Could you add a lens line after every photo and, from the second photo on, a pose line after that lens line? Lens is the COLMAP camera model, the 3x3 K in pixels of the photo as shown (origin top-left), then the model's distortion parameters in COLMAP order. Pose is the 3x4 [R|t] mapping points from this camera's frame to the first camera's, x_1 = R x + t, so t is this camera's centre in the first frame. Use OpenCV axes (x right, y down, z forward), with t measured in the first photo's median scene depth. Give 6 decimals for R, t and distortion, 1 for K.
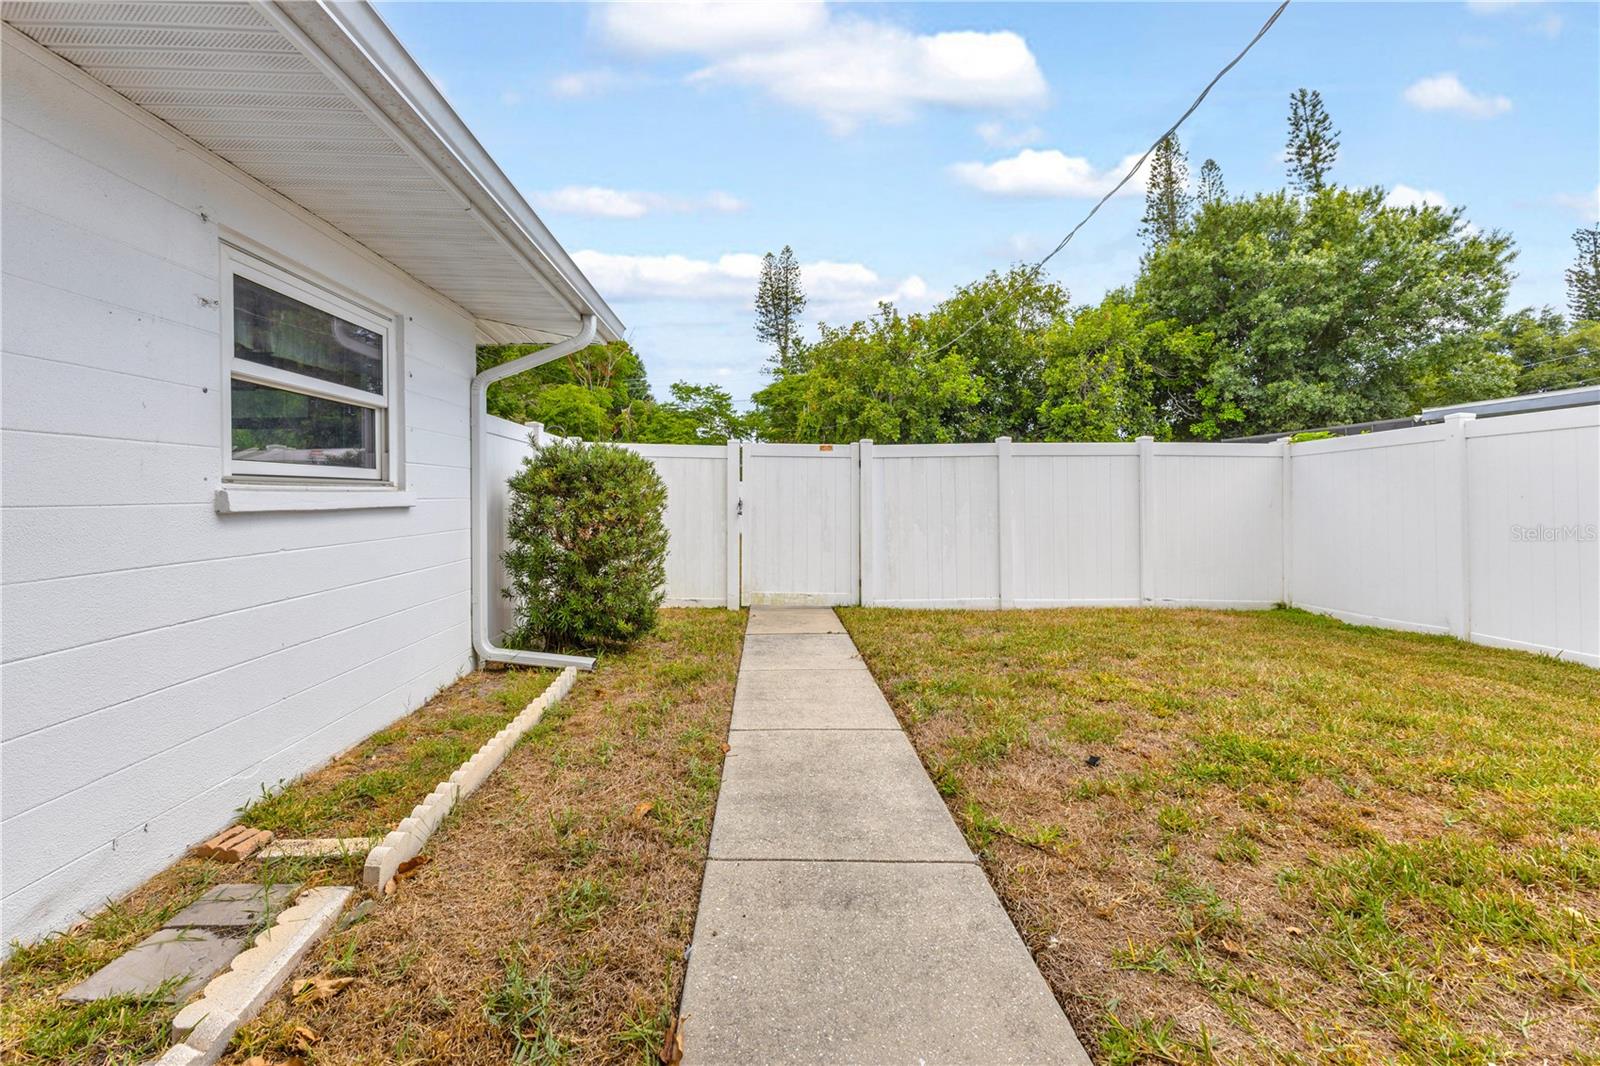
lens RADIAL K [[709.4, 0, 800.0], [0, 709.4, 529.1], [0, 0, 1]] dist [0.002245, -0.001102]
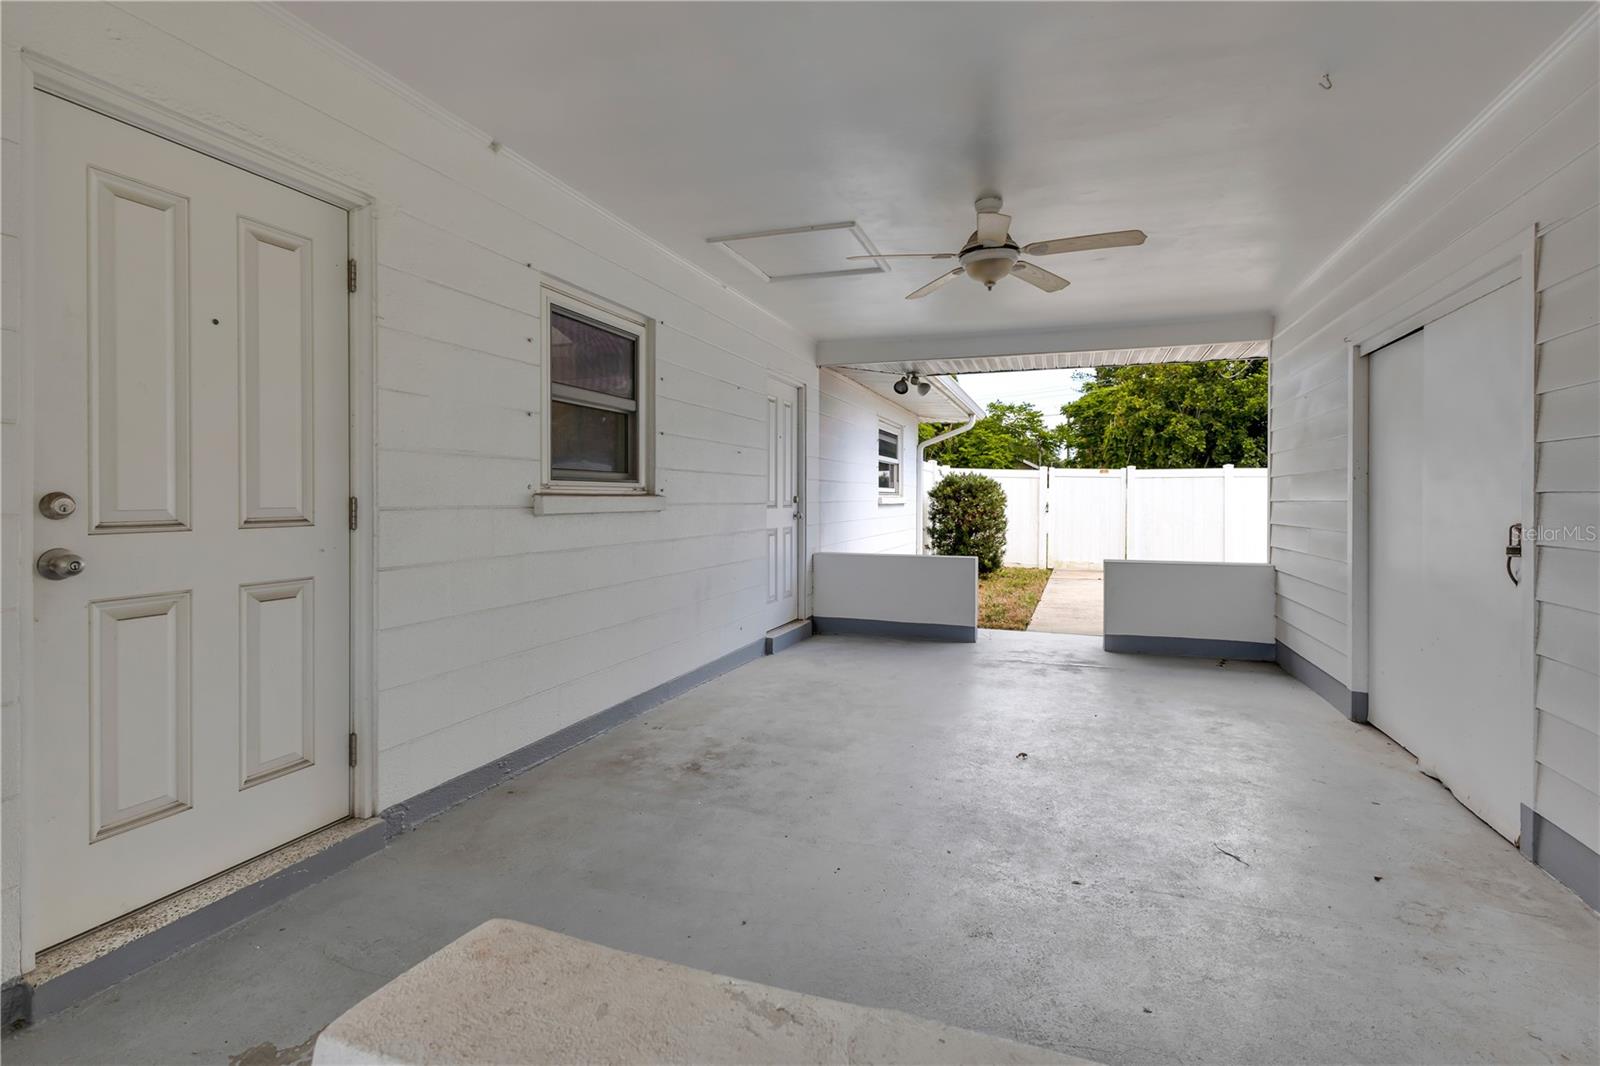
lens RADIAL K [[726.7, 0, 803.1], [0, 726.7, 494.4], [0, 0, 1]] dist [0.007067, 0.000392]
pose [[0.916334, 0.007590, -0.400343, 0.073579], [-0.029464, 0.998388, -0.048512, 0.038218], [0.399329, 0.056249, 0.915080, -0.800621]]
